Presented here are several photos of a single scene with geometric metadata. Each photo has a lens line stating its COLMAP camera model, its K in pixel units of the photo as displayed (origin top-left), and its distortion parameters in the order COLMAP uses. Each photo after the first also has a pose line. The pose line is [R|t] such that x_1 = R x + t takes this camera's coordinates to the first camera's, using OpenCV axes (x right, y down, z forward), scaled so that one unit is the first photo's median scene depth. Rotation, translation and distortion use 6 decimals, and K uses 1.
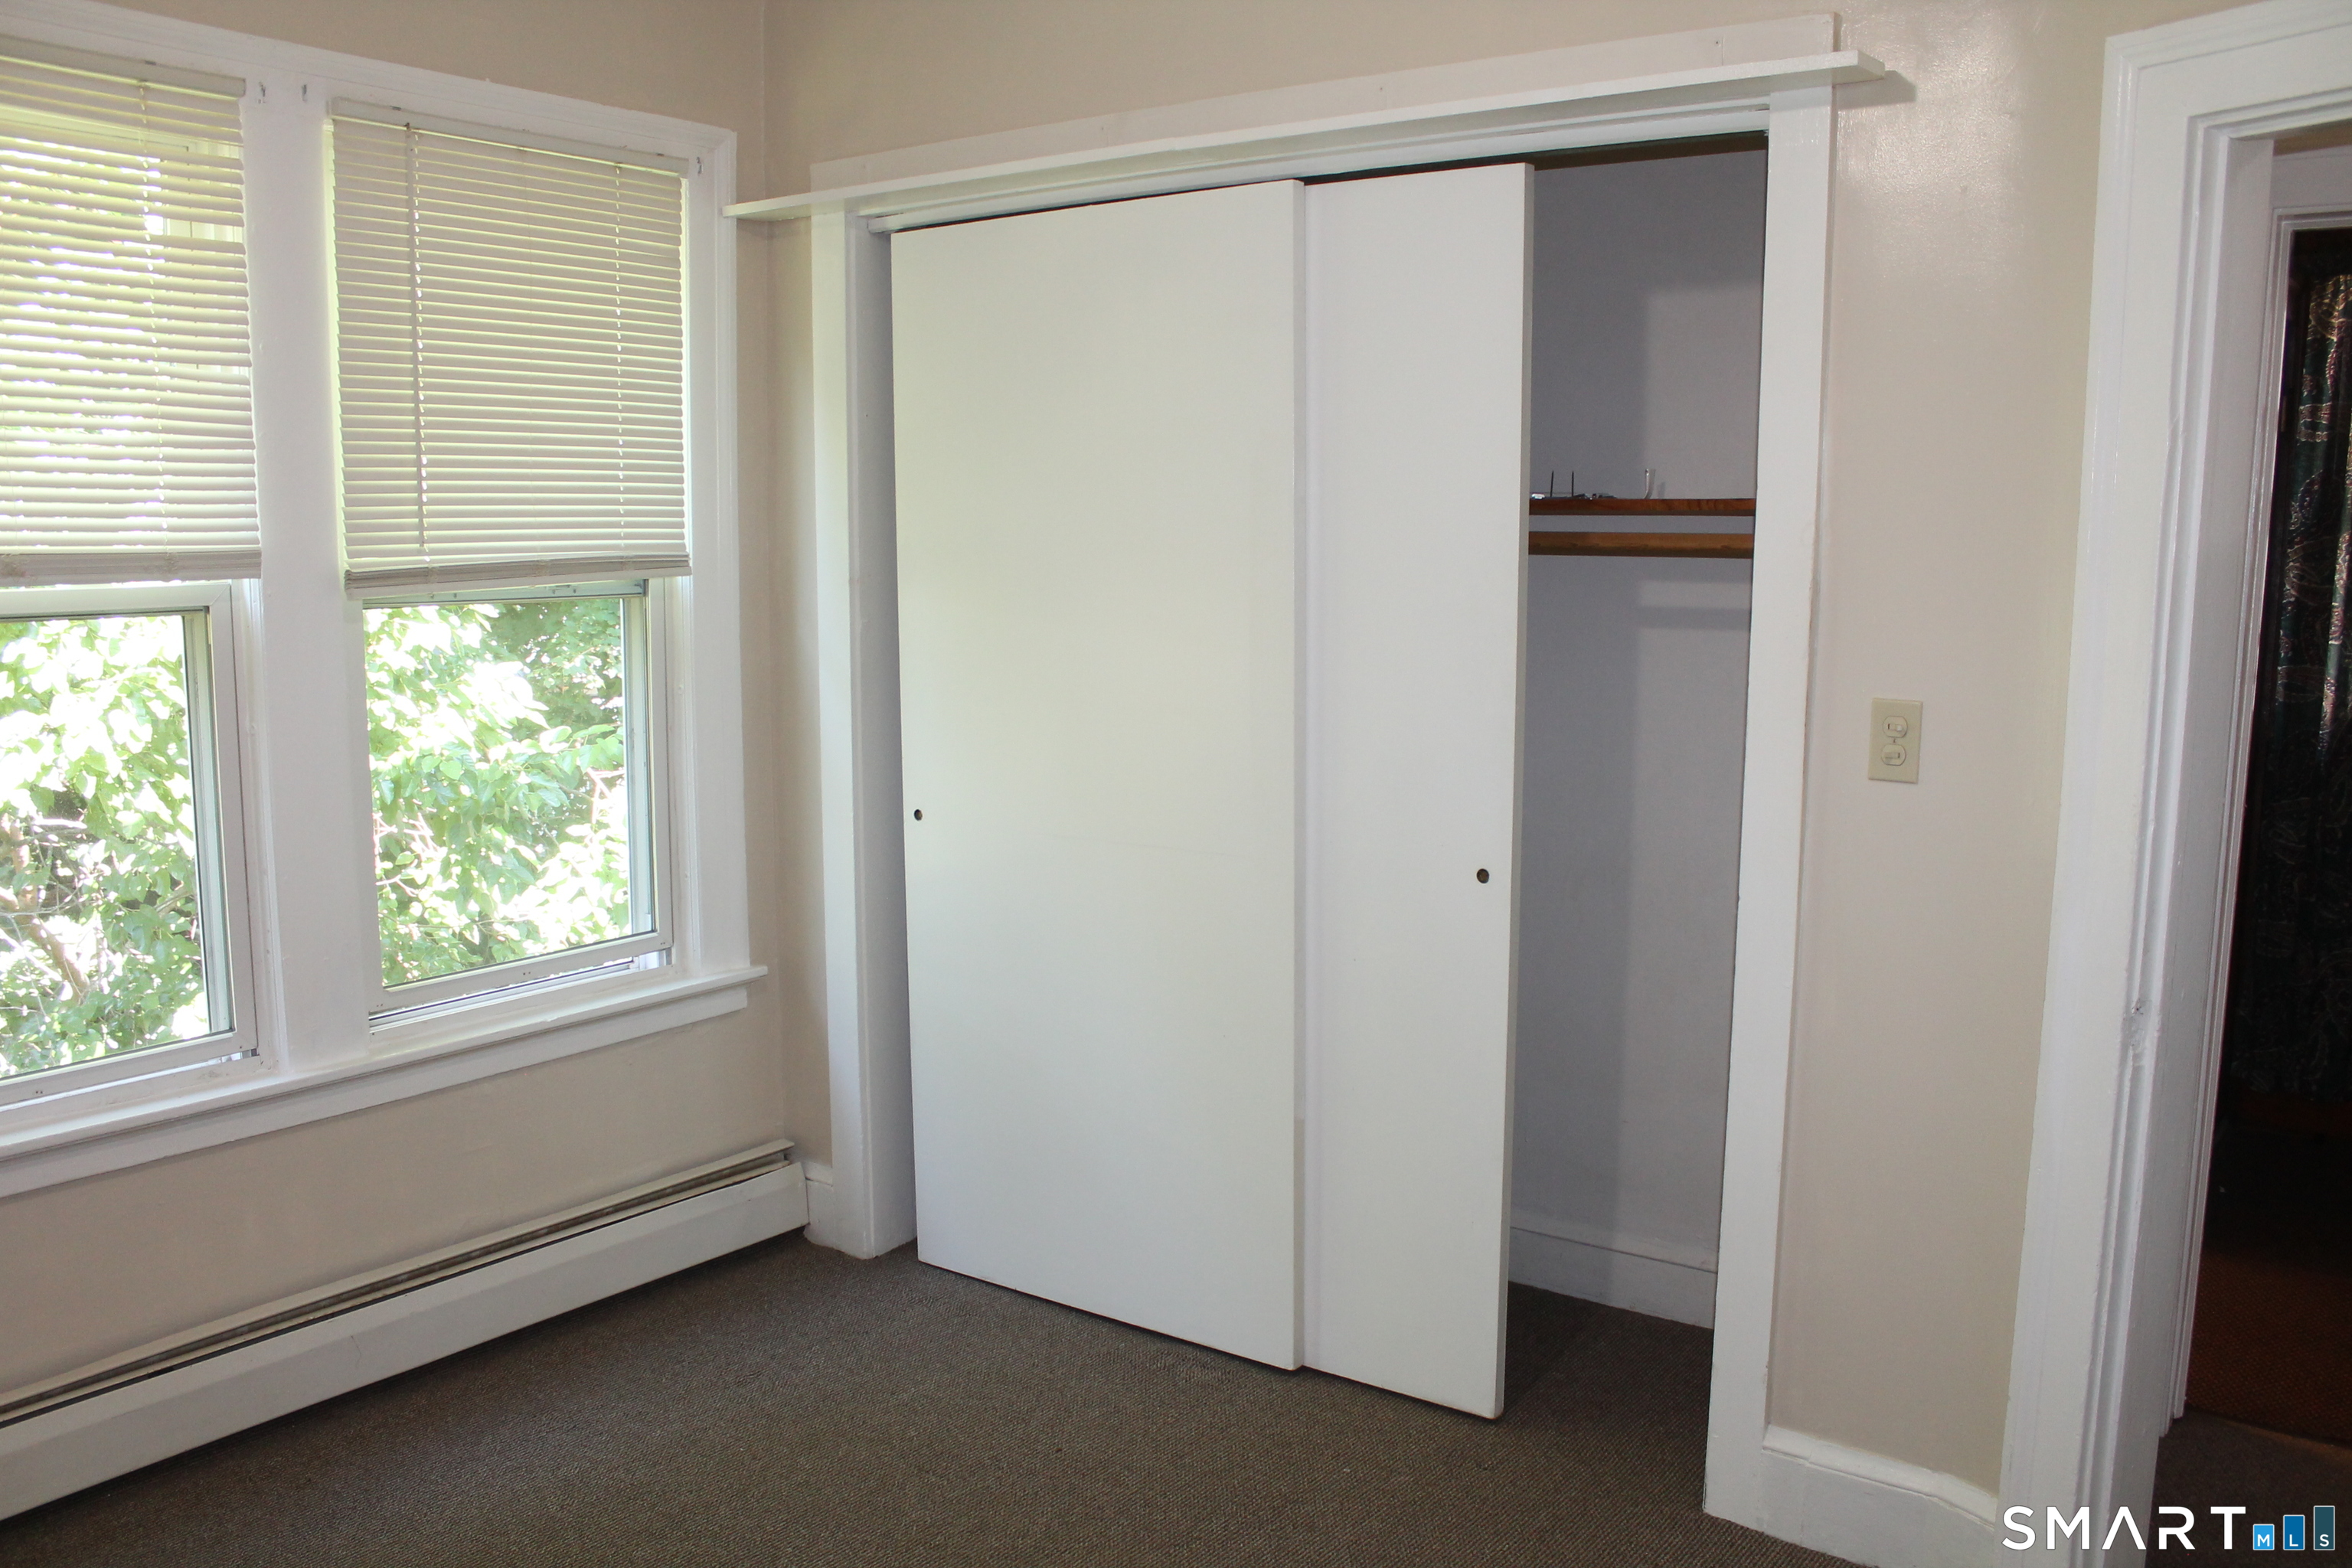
lens RADIAL K [[2051.9, 0, 1177.2], [0, 2051.9, 785.8], [0, 0, 1]] dist [-0.002218, 0.003932]
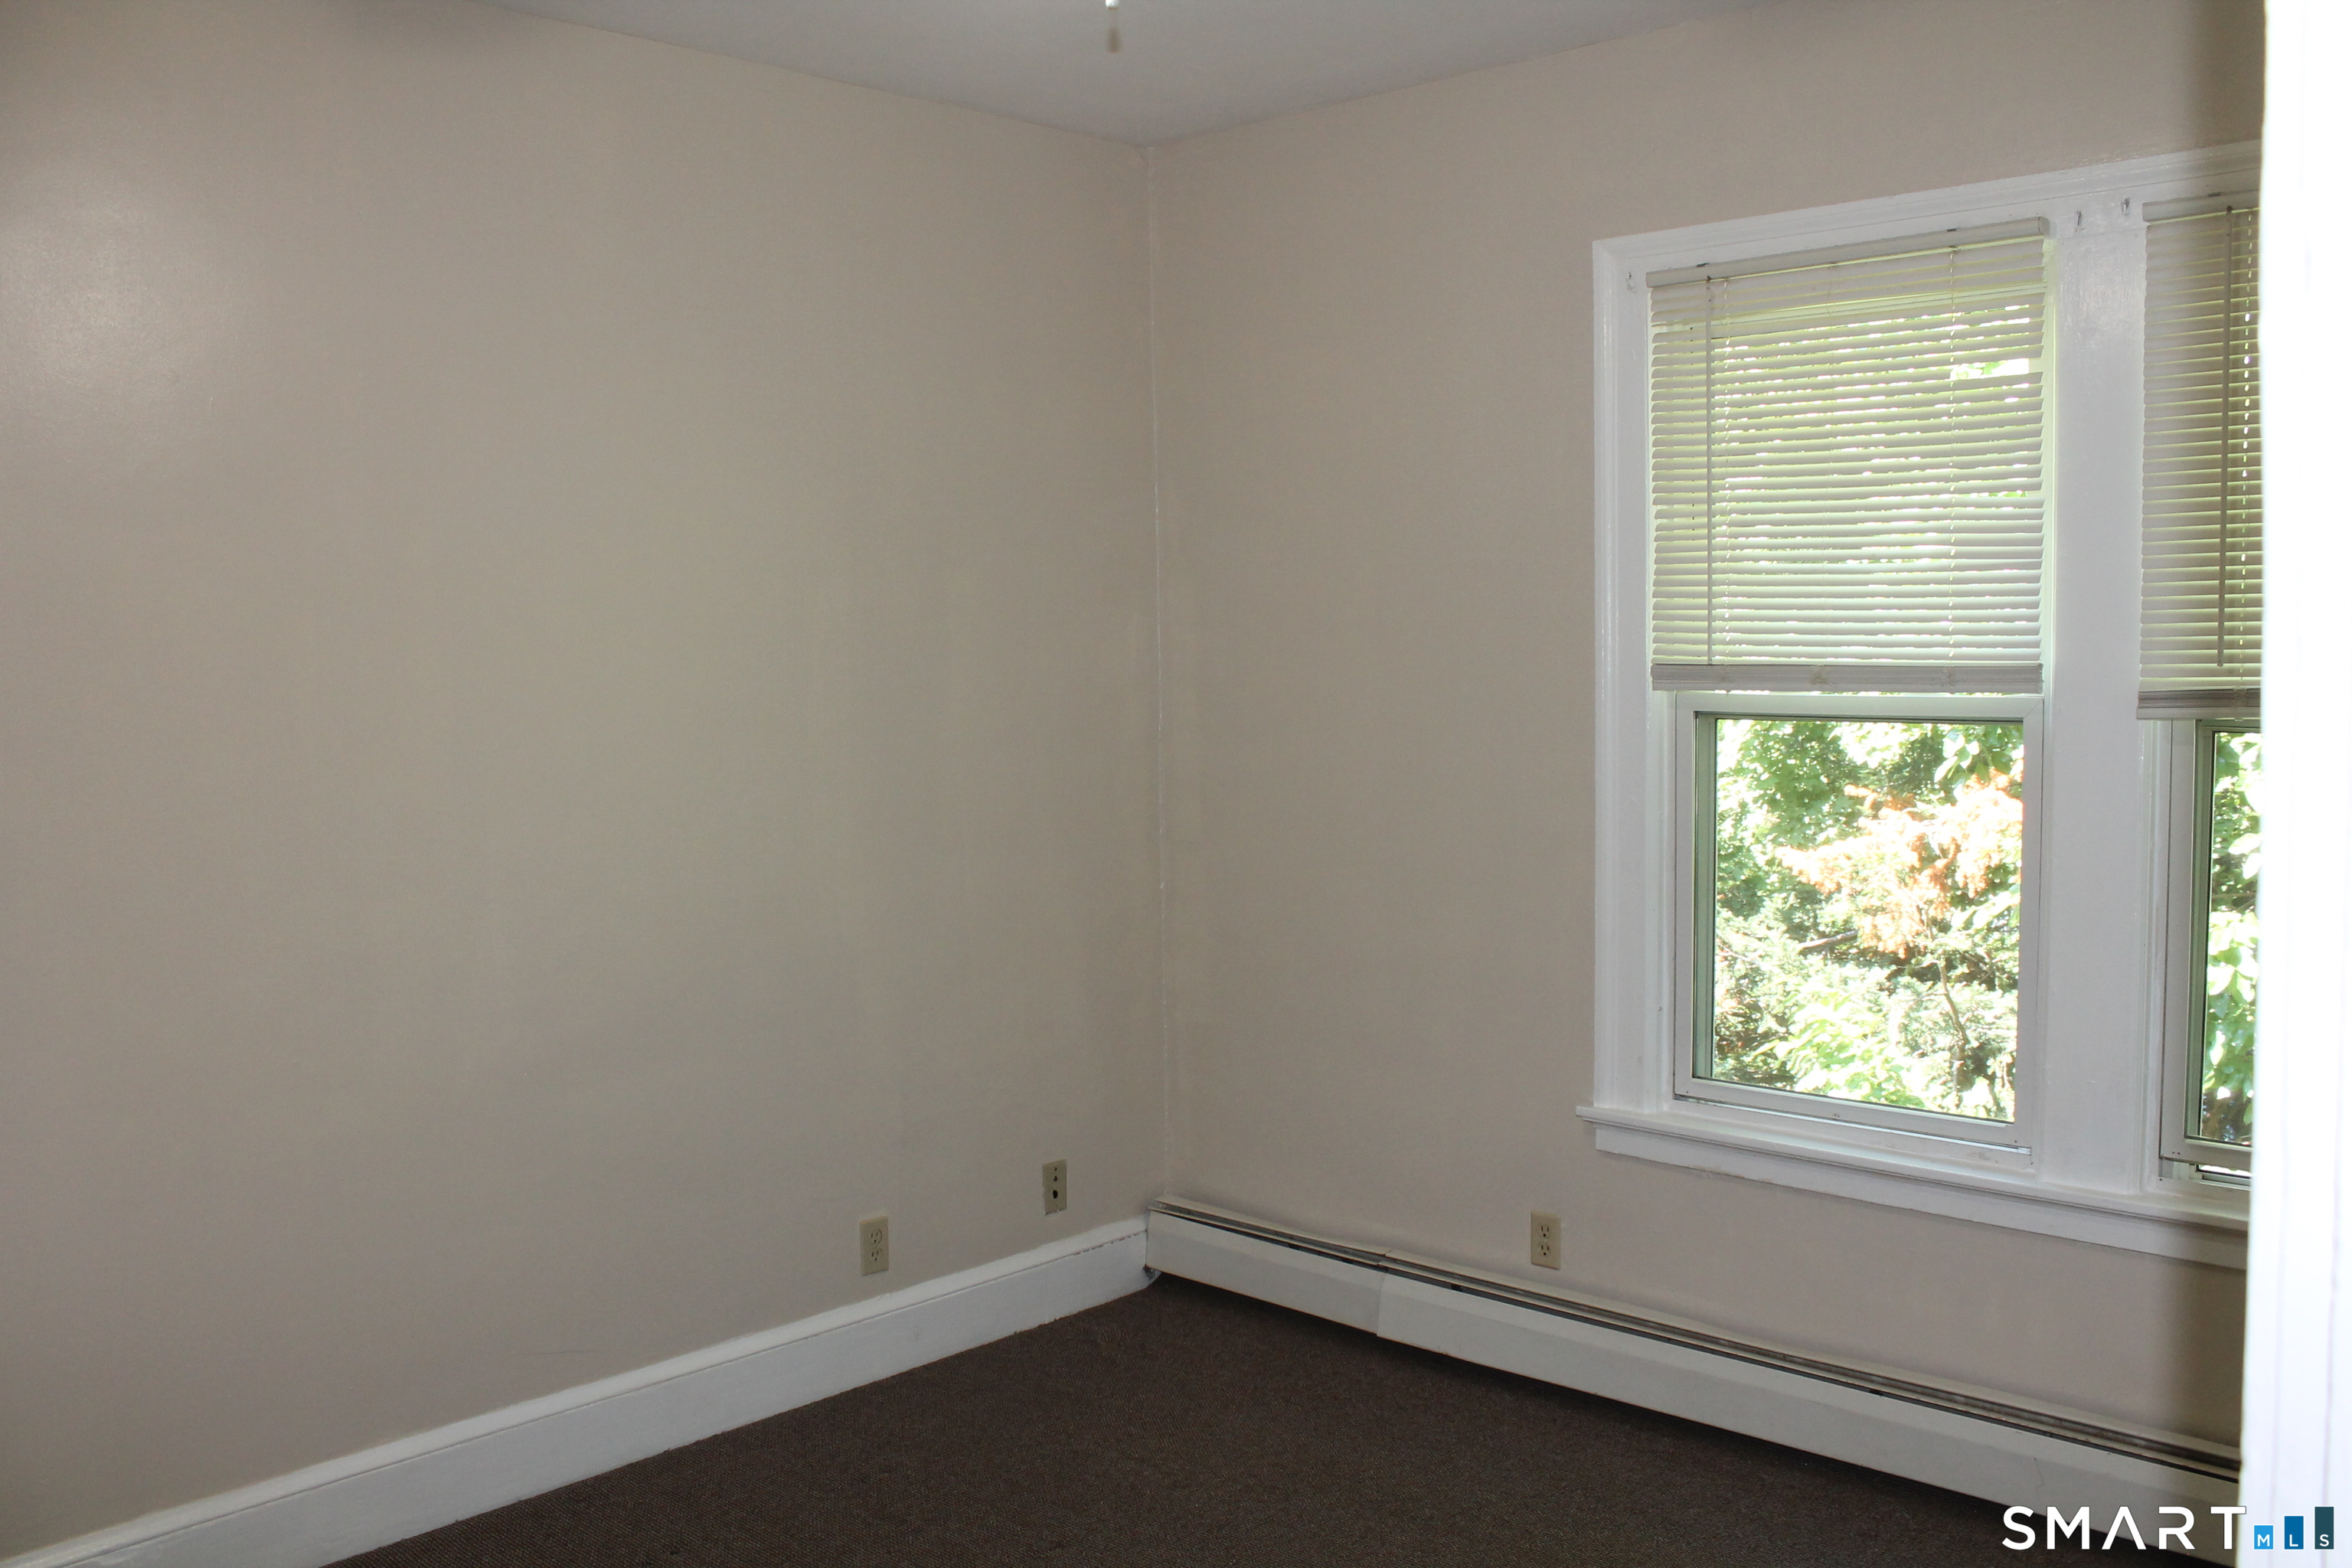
lens RADIAL K [[1776.9, 0, 1178.1], [0, 1776.9, 780.6], [0, 0, 1]] dist [-0.007135, 0.001116]
pose [[-0.002997, 0.083608, -0.996494, 0.453292], [-0.126087, 0.988514, 0.083318, -0.079237], [0.992015, 0.125895, 0.007579, 0.581632]]
